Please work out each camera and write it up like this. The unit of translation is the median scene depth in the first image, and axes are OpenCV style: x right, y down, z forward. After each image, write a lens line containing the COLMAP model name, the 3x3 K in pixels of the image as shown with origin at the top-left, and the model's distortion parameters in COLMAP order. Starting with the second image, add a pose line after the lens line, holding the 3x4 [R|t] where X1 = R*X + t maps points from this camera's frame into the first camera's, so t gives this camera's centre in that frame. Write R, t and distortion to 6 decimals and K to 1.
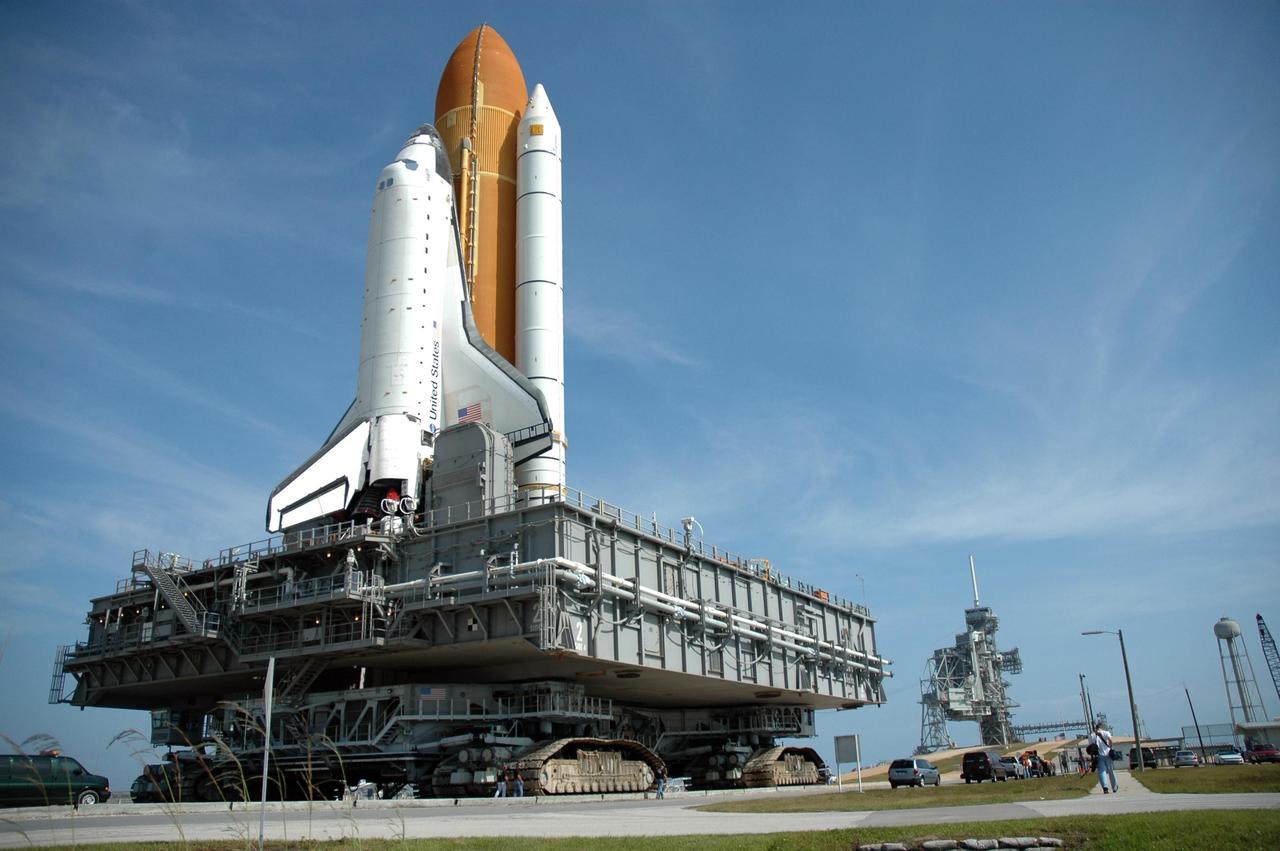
lens RADIAL K [[994.3, 0, 640.0], [0, 994.3, 425.5], [0, 0, 1]] dist [-0.165298, 0.132827]
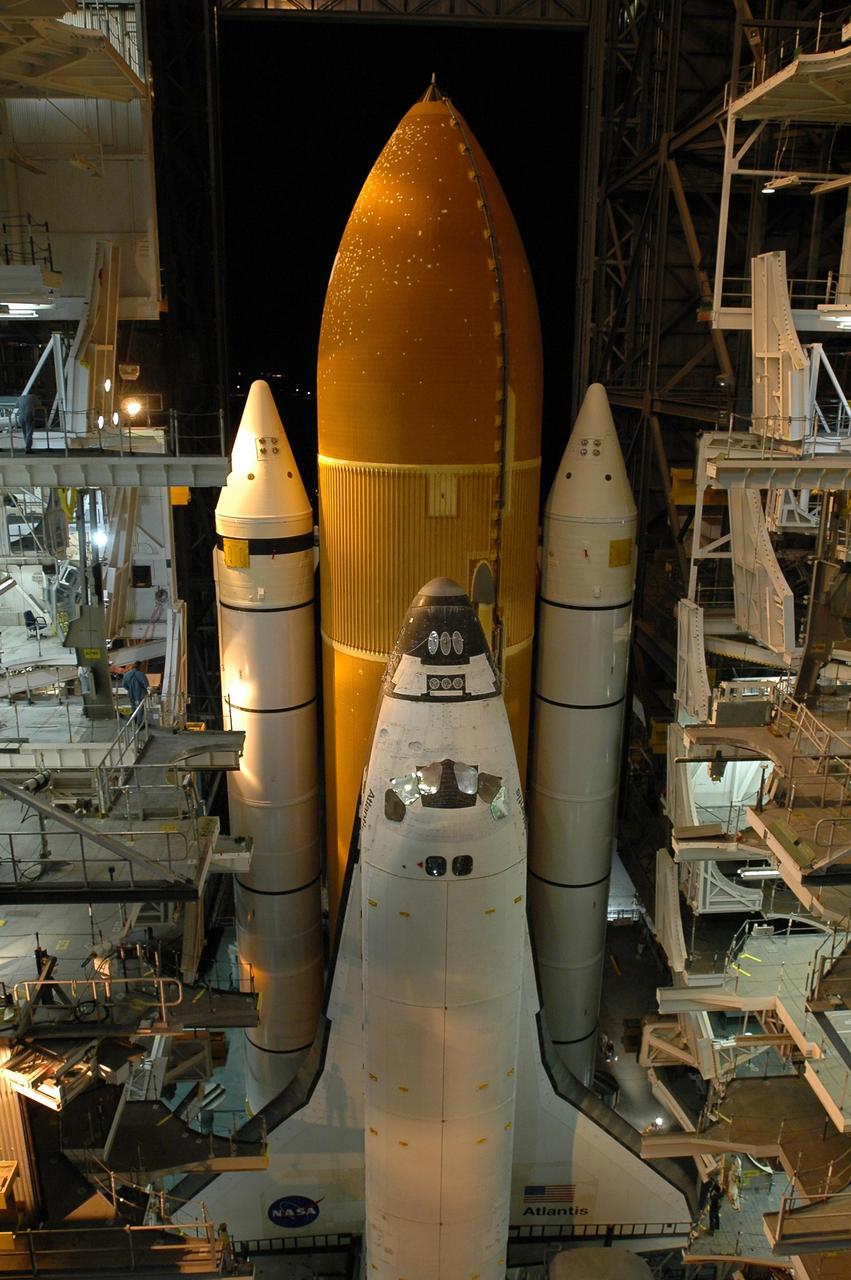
lens RADIAL K [[941.5, 0, 425.5], [0, 941.5, 640.0], [0, 0, 1]] dist [-0.109527, 0.104705]
pose [[0.825361, -0.111835, 0.553419, -0.580518], [-0.238844, 0.819005, 0.521713, -0.643155], [-0.511599, -0.562782, 0.649264, 0.998686]]
